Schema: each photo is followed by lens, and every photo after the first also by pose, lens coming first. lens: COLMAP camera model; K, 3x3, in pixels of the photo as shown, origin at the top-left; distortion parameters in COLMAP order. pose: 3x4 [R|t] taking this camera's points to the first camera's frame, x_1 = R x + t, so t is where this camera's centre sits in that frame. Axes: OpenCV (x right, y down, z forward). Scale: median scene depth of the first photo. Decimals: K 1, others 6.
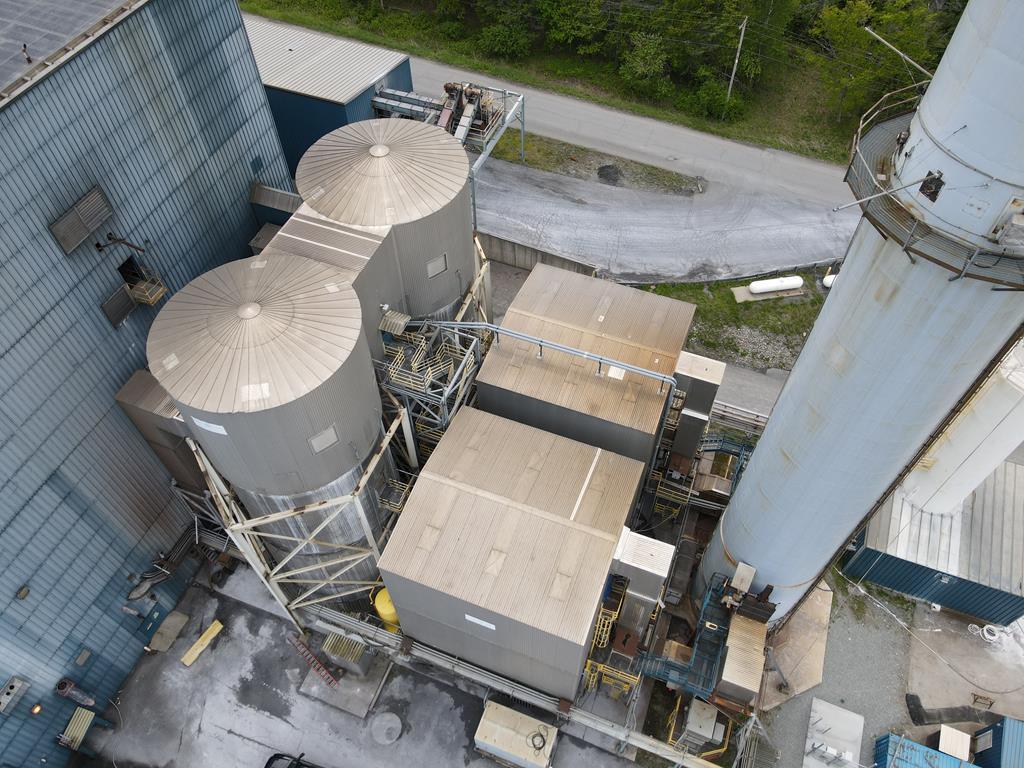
lens RADIAL K [[745.3, 0, 520.8], [0, 745.3, 382.4], [0, 0, 1]] dist [0.024928, -0.013439]
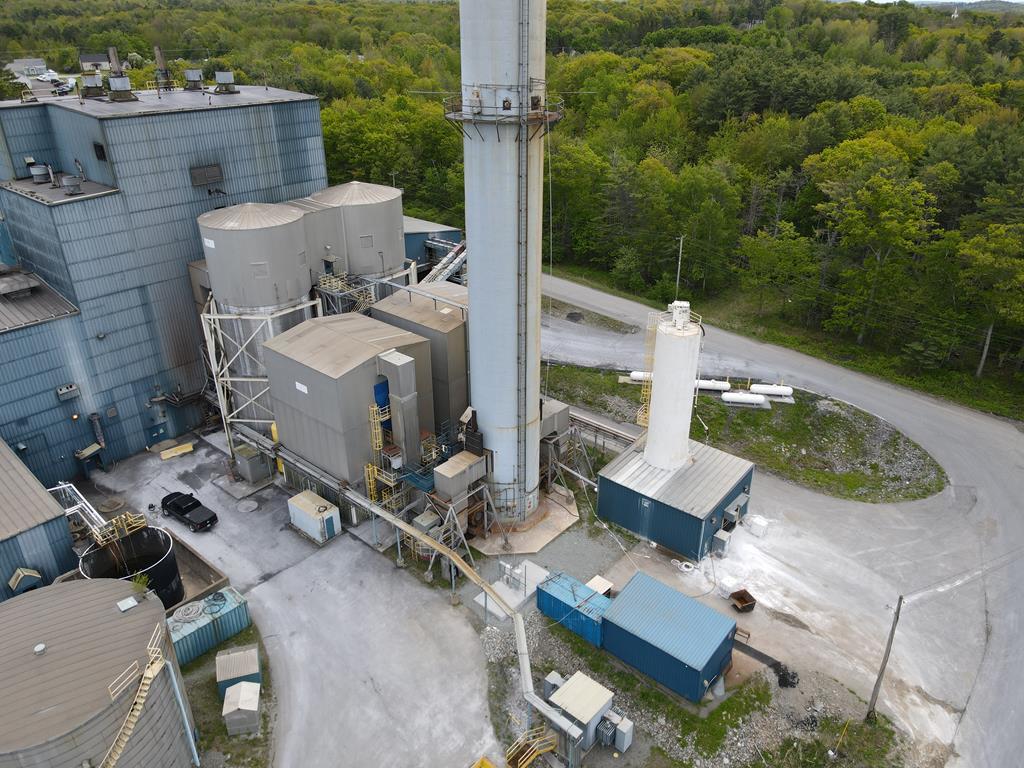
lens RADIAL K [[745.3, 0, 520.4], [0, 745.3, 383.1], [0, 0, 1]] dist [0.024928, -0.013439]
pose [[0.944014, 0.149954, -0.293857, 0.680151], [-0.264777, 0.875736, -0.403708, 0.642703], [0.196804, 0.458913, 0.866411, -0.286532]]
